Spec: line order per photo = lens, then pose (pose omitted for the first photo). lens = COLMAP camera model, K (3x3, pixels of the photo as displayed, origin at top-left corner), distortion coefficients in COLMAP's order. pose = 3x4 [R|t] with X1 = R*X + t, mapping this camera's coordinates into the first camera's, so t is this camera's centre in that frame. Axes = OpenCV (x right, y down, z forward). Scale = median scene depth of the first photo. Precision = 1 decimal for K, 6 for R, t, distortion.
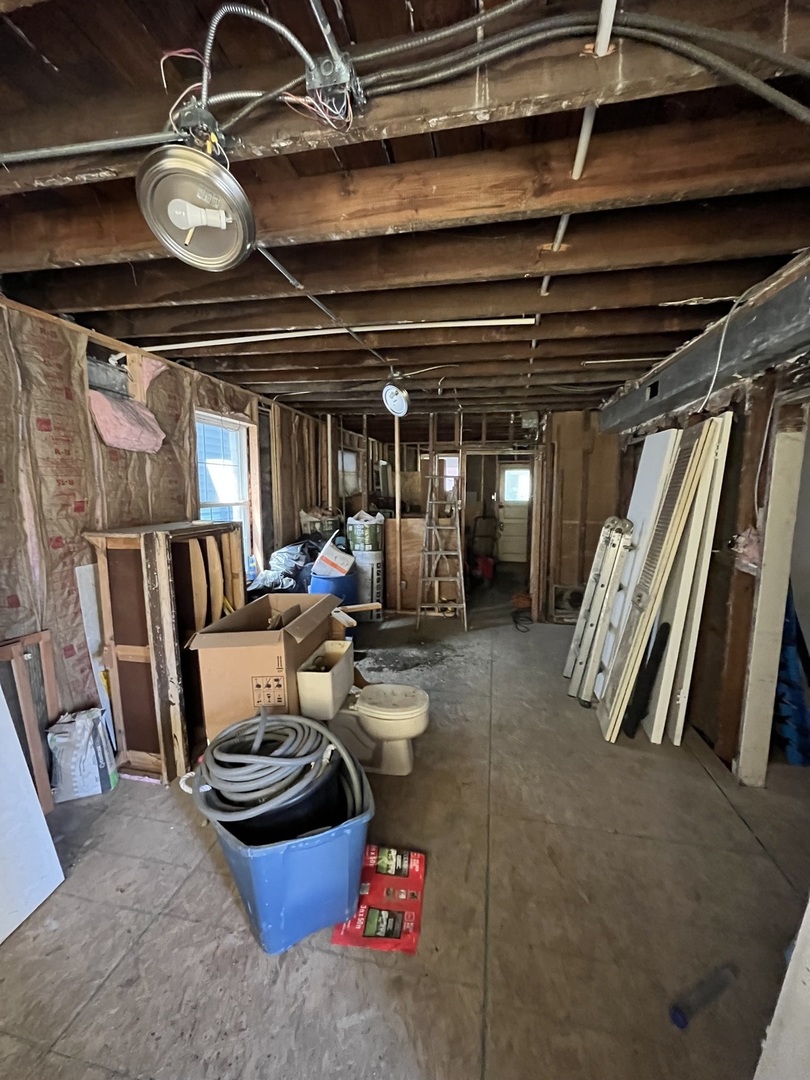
lens RADIAL K [[431.8, 0, 402.0], [0, 431.8, 540.0], [0, 0, 1]] dist [-0.011073, 0.001275]
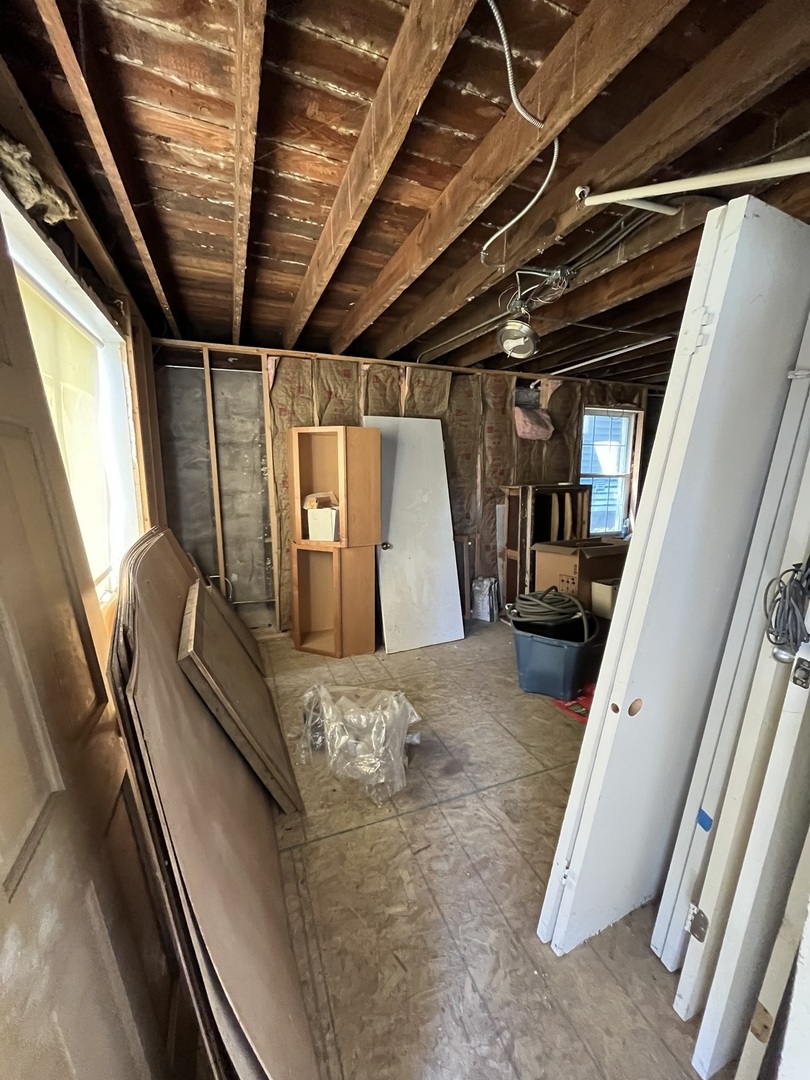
lens RADIAL K [[431.8, 0, 409.4], [0, 431.8, 540.0], [0, 0, 1]] dist [-0.011073, 0.001275]
pose [[0.554982, 0.131191, -0.821453, 0.614421], [-0.097944, 0.990922, 0.092085, 0.081978], [0.826077, 0.029351, 0.562793, -0.380282]]
